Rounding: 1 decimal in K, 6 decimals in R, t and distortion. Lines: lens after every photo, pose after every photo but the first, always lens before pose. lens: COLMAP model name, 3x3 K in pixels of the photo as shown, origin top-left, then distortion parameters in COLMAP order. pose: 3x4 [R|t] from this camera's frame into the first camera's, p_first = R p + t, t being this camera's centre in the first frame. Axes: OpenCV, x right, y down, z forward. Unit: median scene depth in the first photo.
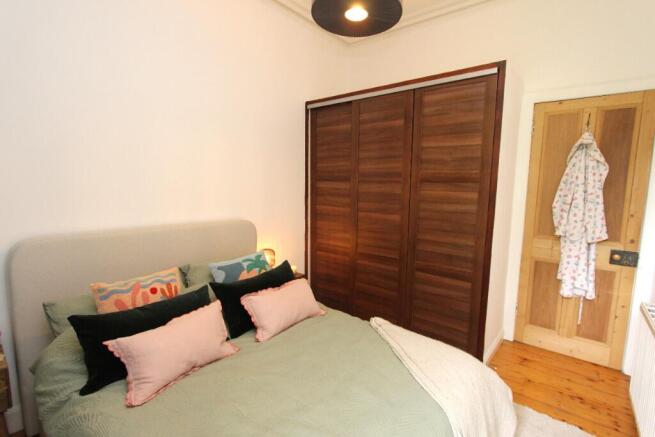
lens RADIAL K [[313.6, 0, 327.5], [0, 313.6, 218.5], [0, 0, 1]] dist [0.000108, 0.000640]
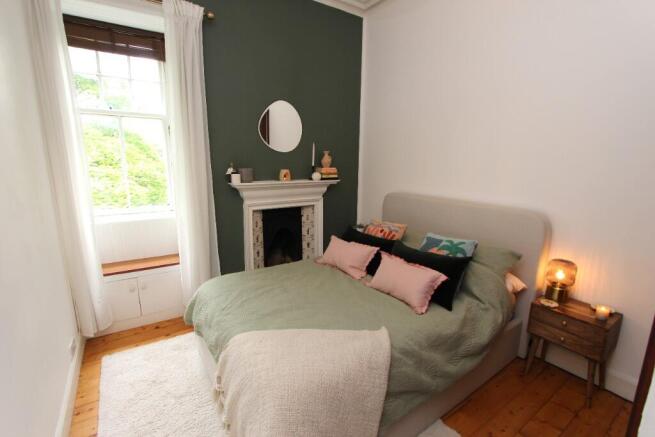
lens RADIAL K [[313.6, 0, 327.5], [0, 313.6, 218.5], [0, 0, 1]] dist [0.000108, 0.000640]
pose [[-0.280712, 0.166776, -0.945191, 0.967972], [-0.118118, 0.971299, 0.206463, -0.121235], [0.952496, 0.169601, -0.252956, 1.063810]]
